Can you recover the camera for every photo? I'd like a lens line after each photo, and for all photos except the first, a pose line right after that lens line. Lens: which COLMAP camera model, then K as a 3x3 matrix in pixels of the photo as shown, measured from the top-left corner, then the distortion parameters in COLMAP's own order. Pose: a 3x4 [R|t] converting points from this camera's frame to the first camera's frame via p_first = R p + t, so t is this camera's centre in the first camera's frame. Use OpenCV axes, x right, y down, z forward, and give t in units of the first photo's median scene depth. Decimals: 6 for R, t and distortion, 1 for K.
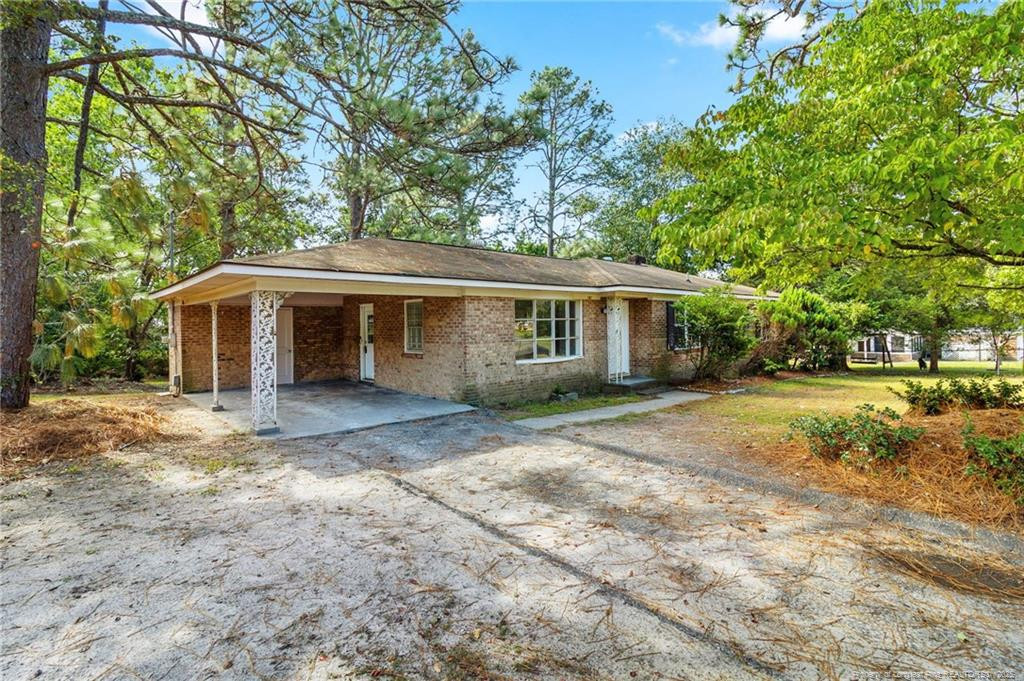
lens RADIAL K [[477.6, 0, 511.4], [0, 477.6, 319.5], [0, 0, 1]] dist [0.001325, 0.000222]
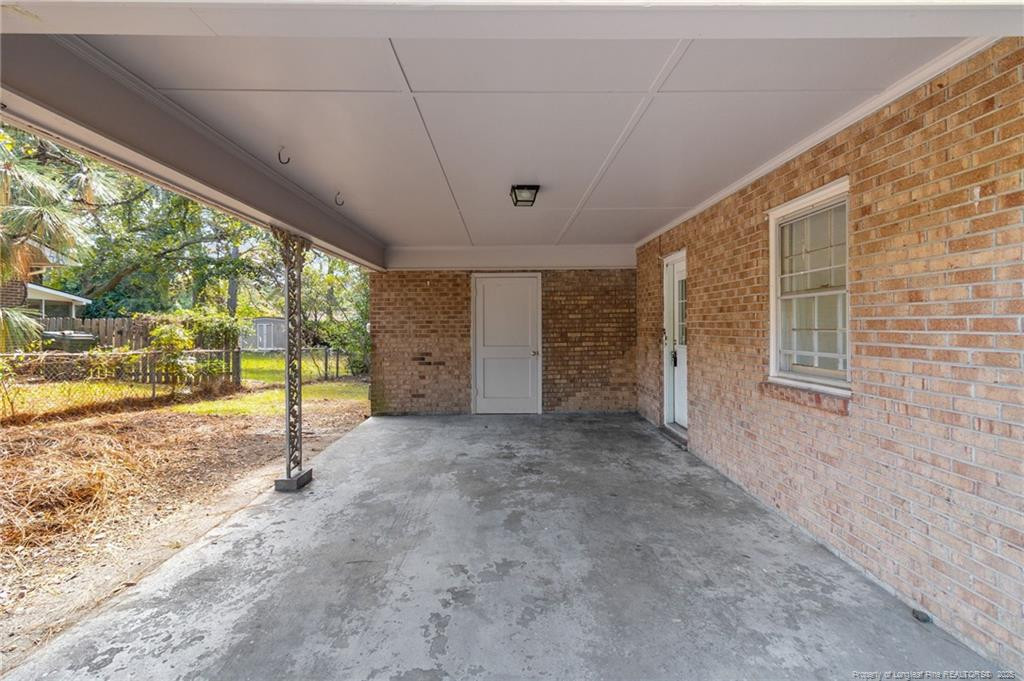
lens RADIAL K [[477.6, 0, 511.4], [0, 477.6, 319.5], [0, 0, 1]] dist [0.001325, 0.000222]
pose [[0.748907, 0.004262, -0.662661, -0.129538], [-0.001856, 0.999989, 0.004334, 0.026020], [0.662672, -0.002016, 0.748907, 0.592061]]
